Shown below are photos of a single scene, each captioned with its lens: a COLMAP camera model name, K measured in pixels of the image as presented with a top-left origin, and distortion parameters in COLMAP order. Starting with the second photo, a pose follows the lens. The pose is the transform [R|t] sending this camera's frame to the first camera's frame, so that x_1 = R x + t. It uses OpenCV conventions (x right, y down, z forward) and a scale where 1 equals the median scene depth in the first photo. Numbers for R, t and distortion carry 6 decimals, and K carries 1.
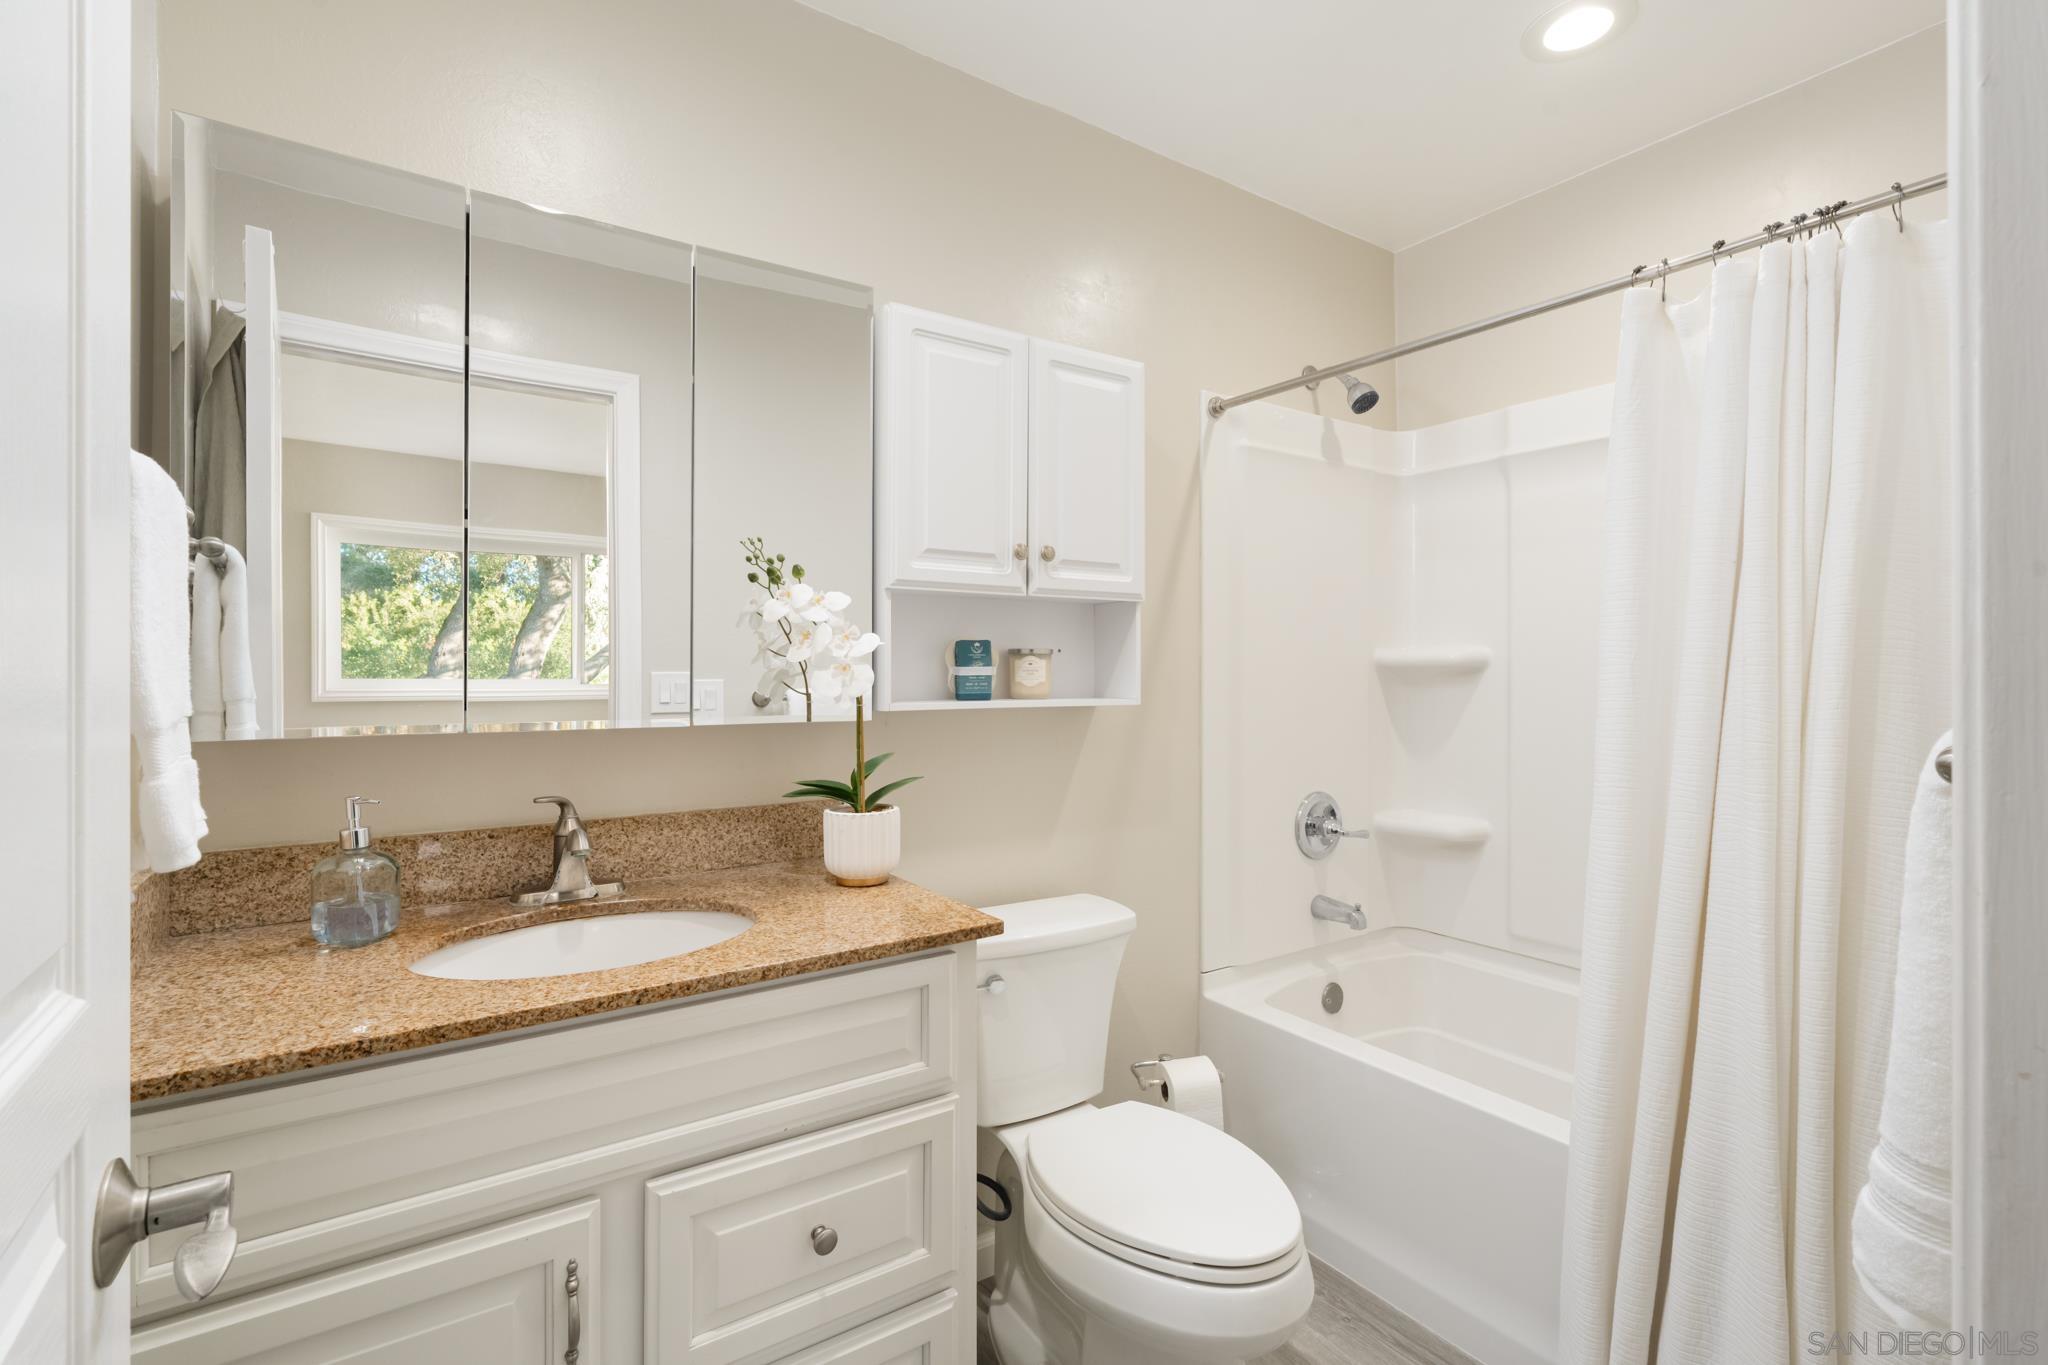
lens RADIAL K [[935.9, 0, 1030.4], [0, 935.9, 681.9], [0, 0, 1]] dist [-0.008450, 0.000444]
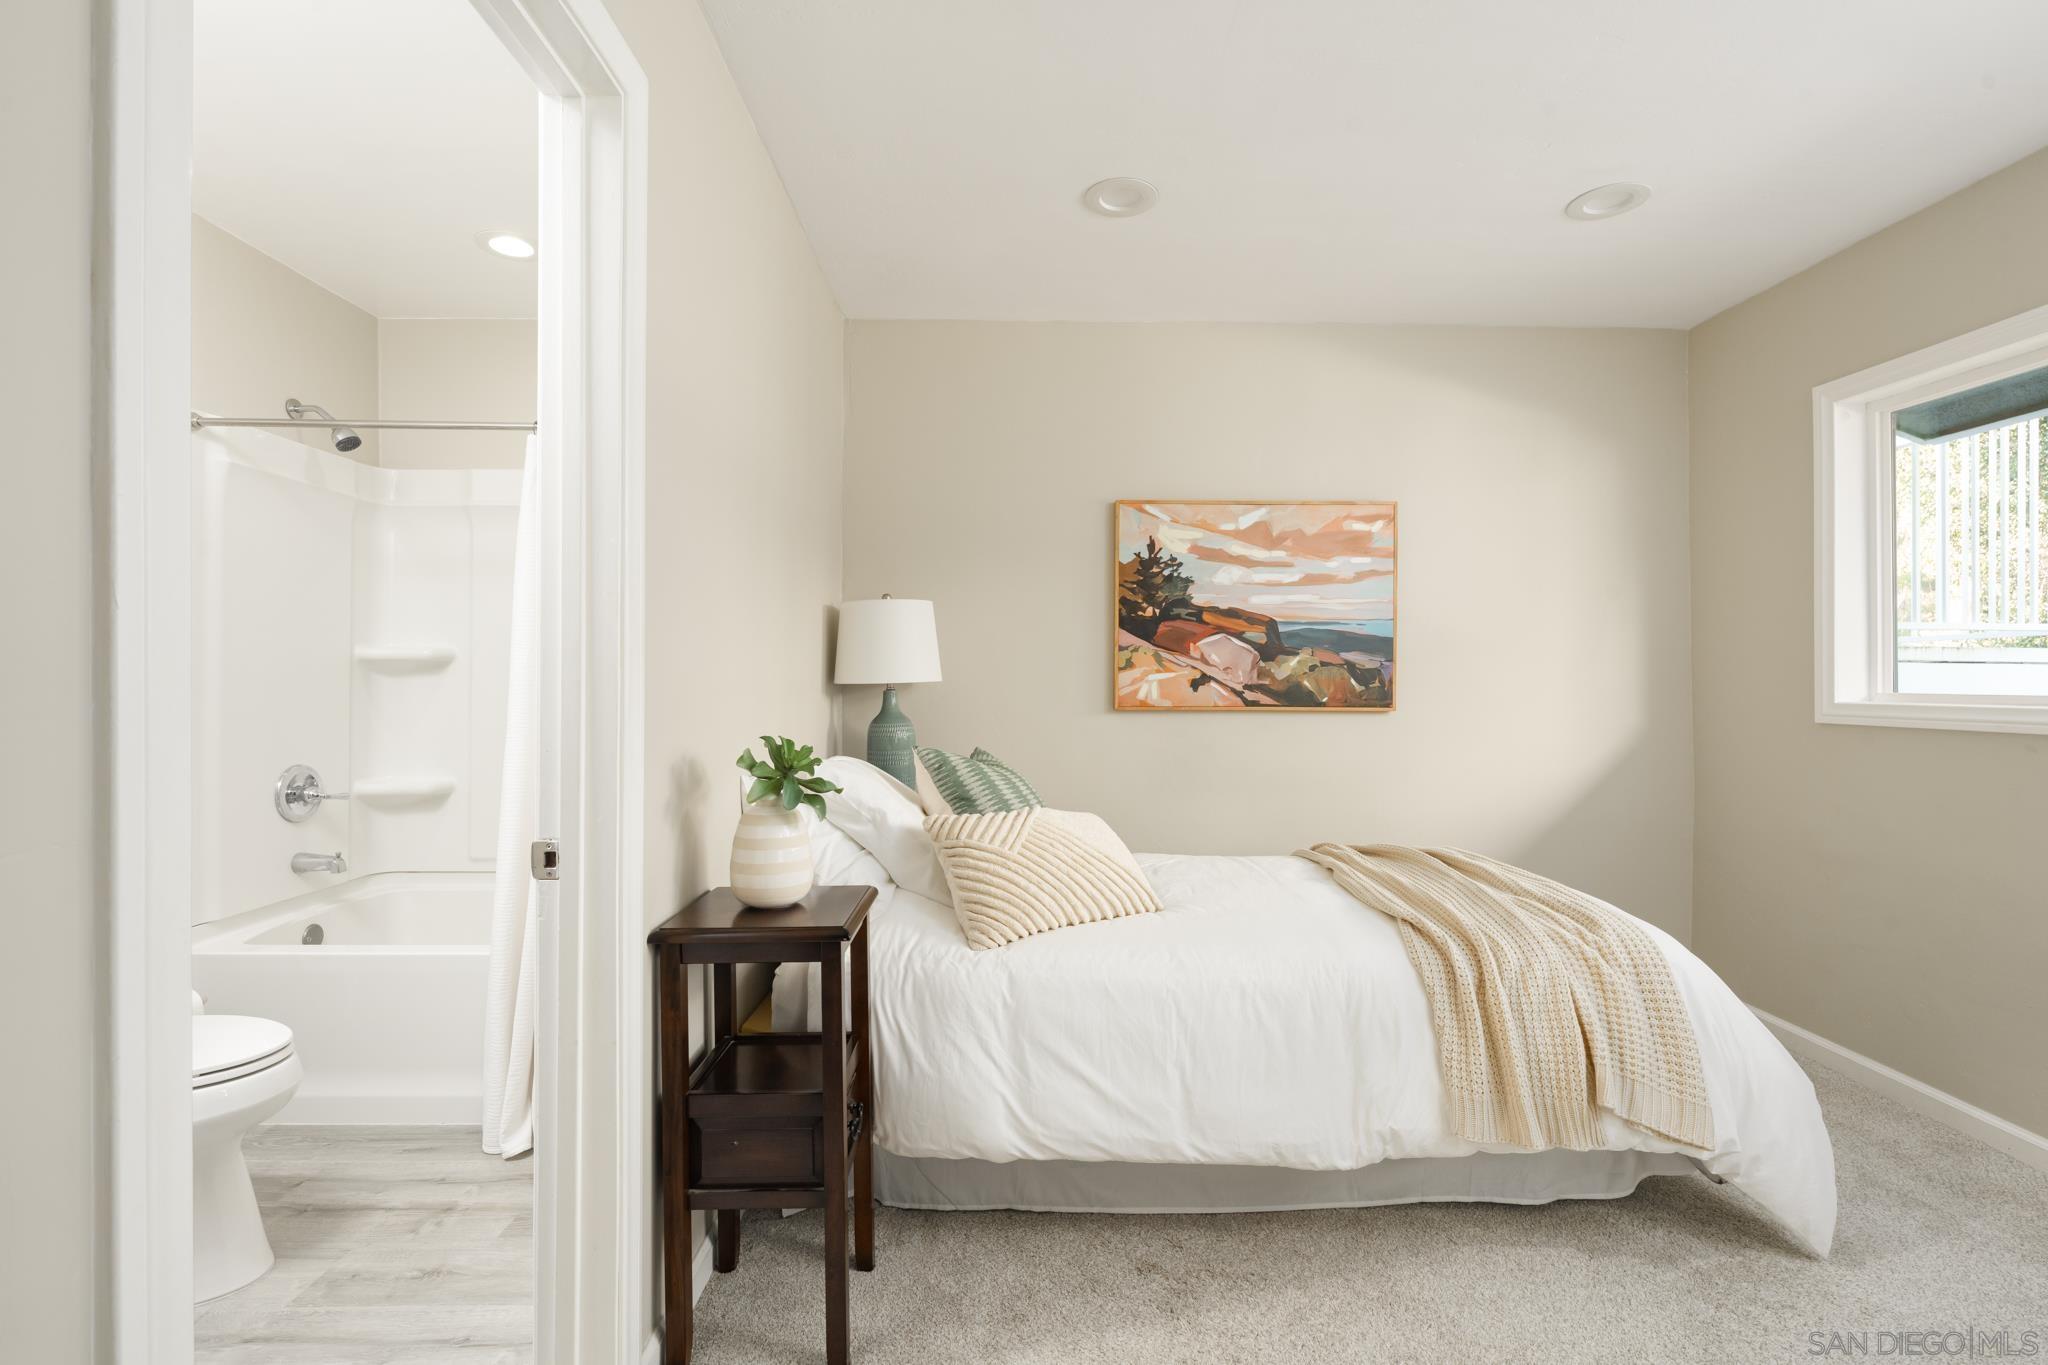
lens RADIAL K [[935.9, 0, 1033.6], [0, 935.9, 670.6], [0, 0, 1]] dist [-0.008450, 0.000444]
pose [[0.552898, 0.007668, 0.833214, -0.162077], [-0.004440, 0.999971, -0.006257, 0.001207], [-0.833237, -0.000240, 0.552916, -0.428098]]
